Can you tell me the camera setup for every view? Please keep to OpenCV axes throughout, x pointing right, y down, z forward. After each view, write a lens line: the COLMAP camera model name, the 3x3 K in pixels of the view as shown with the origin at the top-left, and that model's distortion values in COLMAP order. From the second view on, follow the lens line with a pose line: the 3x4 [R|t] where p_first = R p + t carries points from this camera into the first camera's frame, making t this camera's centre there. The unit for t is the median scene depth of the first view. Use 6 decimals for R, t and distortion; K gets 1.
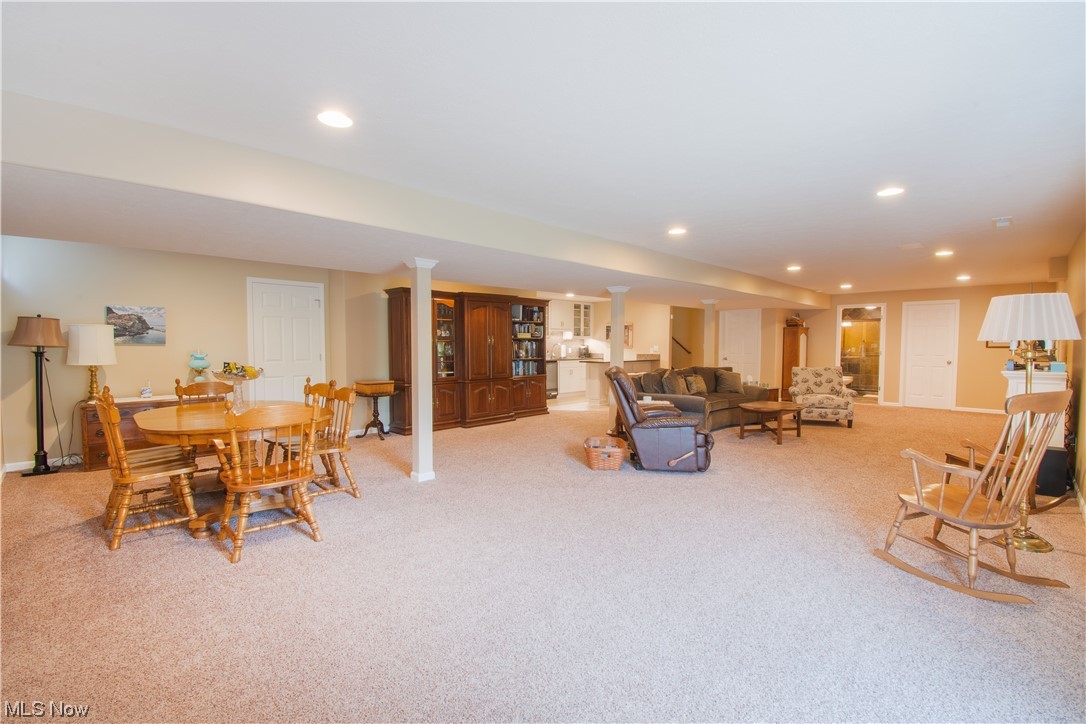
lens RADIAL K [[480.9, 0, 543.8], [0, 480.9, 364.3], [0, 0, 1]] dist [0.032324, -0.033512]
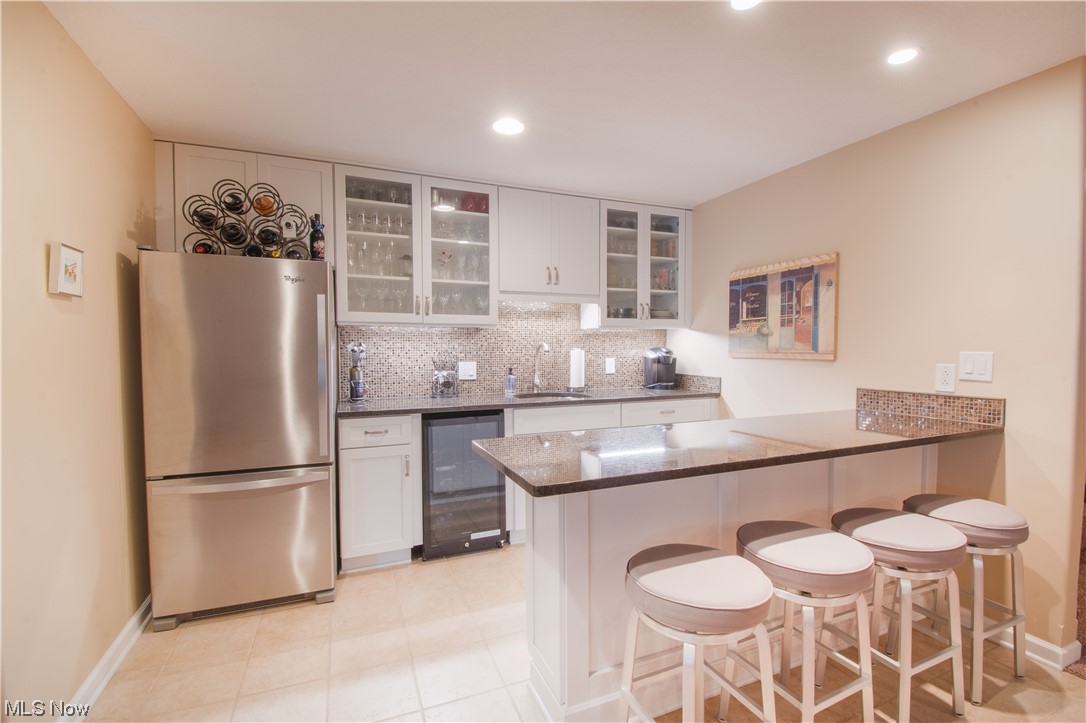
lens RADIAL K [[480.9, 0, 543.8], [0, 480.9, 363.8], [0, 0, 1]] dist [0.032324, -0.033512]
pose [[0.933826, 0.007264, -0.357655, 0.129845], [-0.006405, 0.999973, 0.003586, -0.031432], [0.357671, -0.001058, 0.933847, 0.697127]]
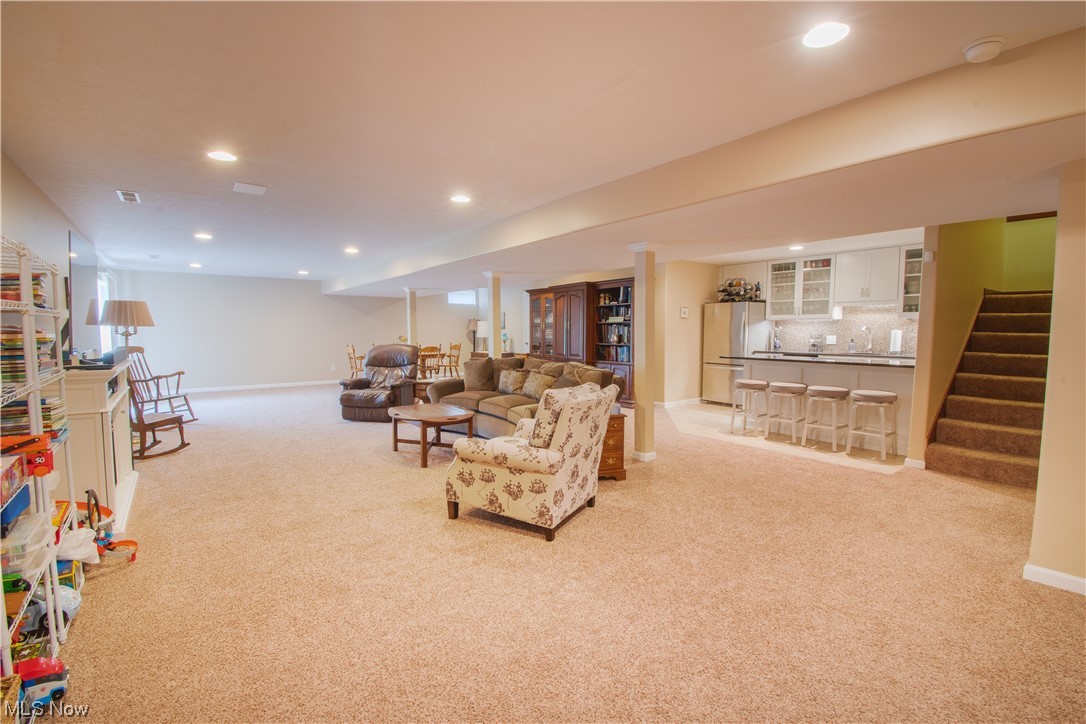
lens RADIAL K [[480.9, 0, 543.8], [0, 480.9, 364.3], [0, 0, 1]] dist [0.032324, -0.033512]
pose [[-0.112890, 0.069736, -0.991157, 0.615621], [-0.032720, 0.996732, 0.073855, -0.028570], [0.993069, 0.040768, -0.110240, 0.662669]]
